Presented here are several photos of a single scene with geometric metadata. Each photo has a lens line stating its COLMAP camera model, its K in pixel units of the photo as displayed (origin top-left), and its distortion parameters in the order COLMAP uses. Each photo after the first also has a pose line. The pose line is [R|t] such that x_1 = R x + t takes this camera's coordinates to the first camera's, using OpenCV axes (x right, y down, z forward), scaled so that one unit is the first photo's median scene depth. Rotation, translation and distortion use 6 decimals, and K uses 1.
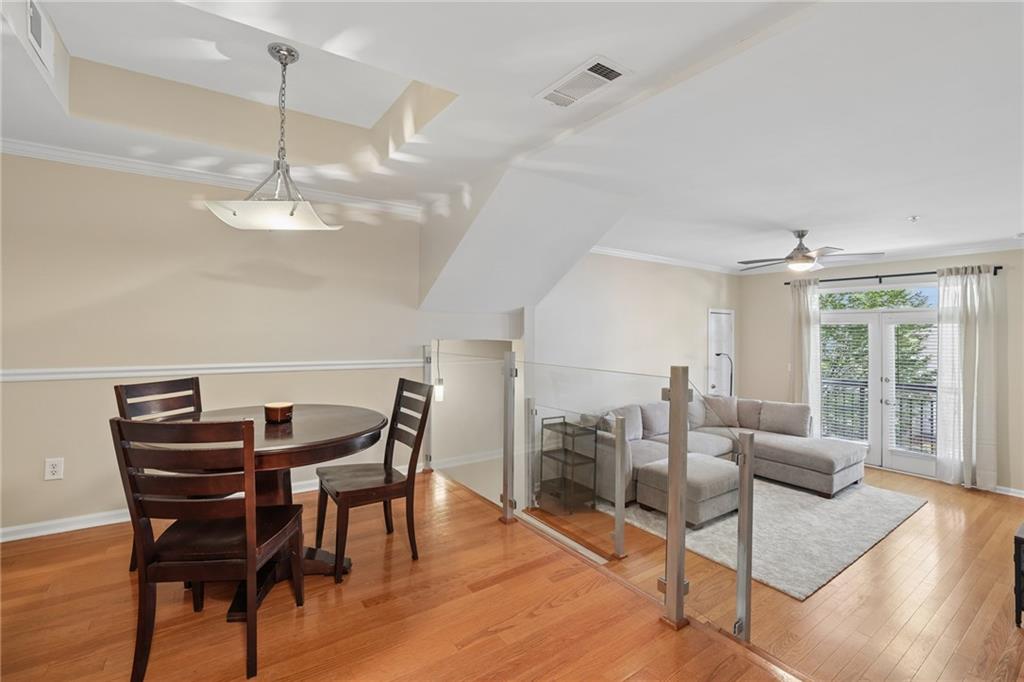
lens RADIAL K [[454.1, 0, 509.5], [0, 454.1, 328.4], [0, 0, 1]] dist [-0.039546, 0.013392]
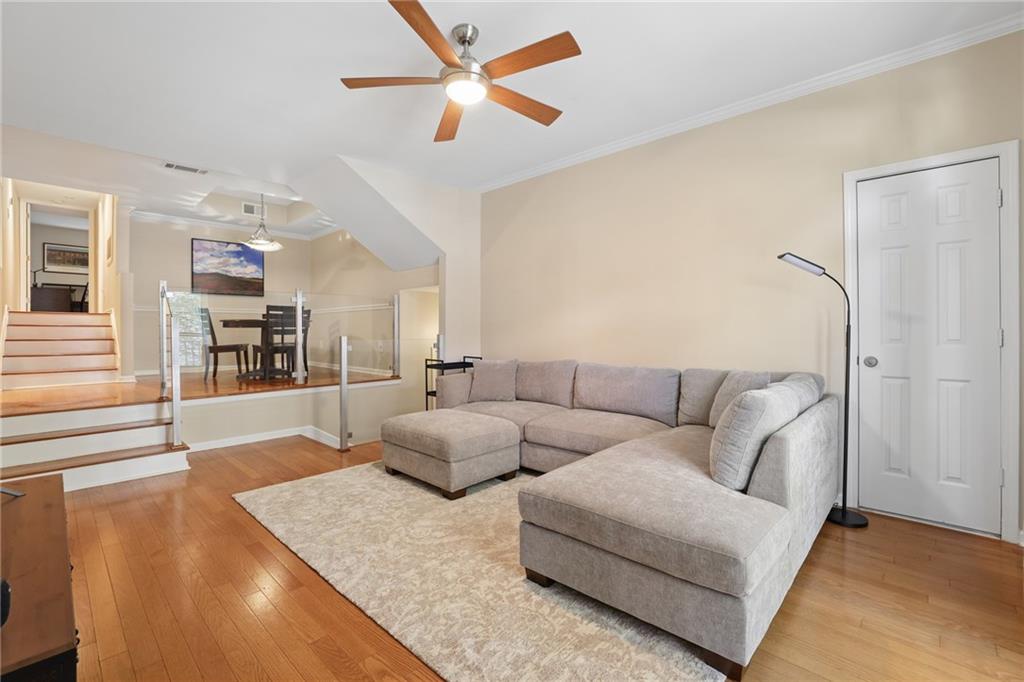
lens RADIAL K [[451.3, 0, 515.0], [0, 451.3, 332.7], [0, 0, 1]] dist [-0.040237, 0.014295]
pose [[0.206791, -0.005955, -0.978367, 1.160851], [0.013112, 0.999909, -0.003314, 0.150243], [0.978297, -0.012143, 0.206850, 0.917268]]
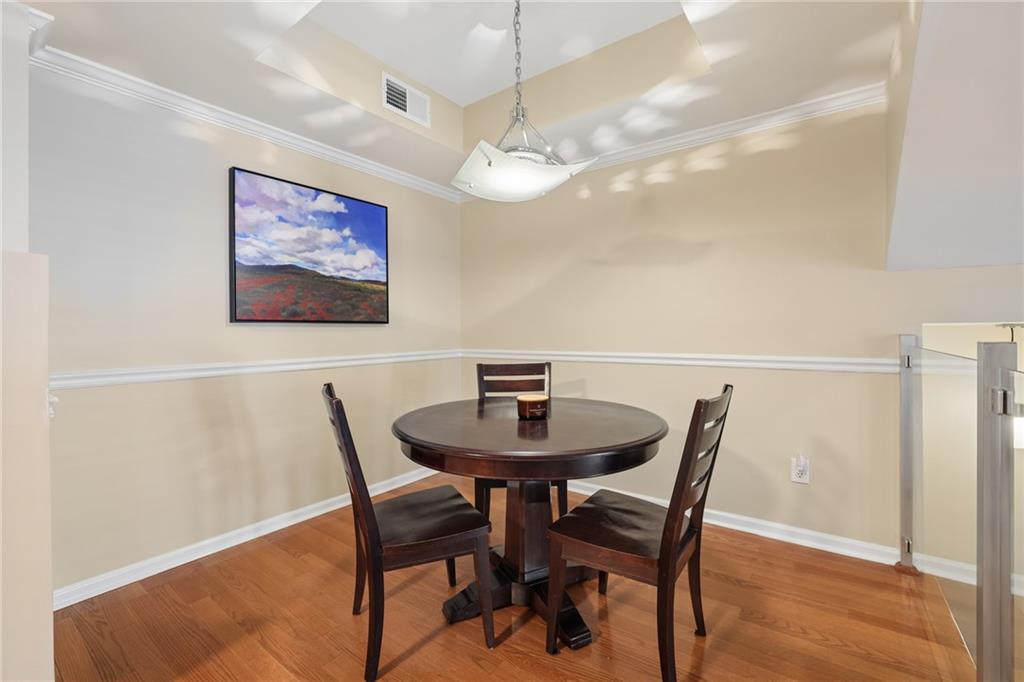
lens RADIAL K [[440.0, 0, 513.8], [0, 440.0, 330.5], [0, 0, 1]] dist [-0.039731, 0.011572]
pose [[0.324191, -0.012738, -0.945906, 0.123180], [0.018552, 0.999803, -0.007105, 0.023878], [0.945810, -0.015245, 0.324363, 0.342086]]
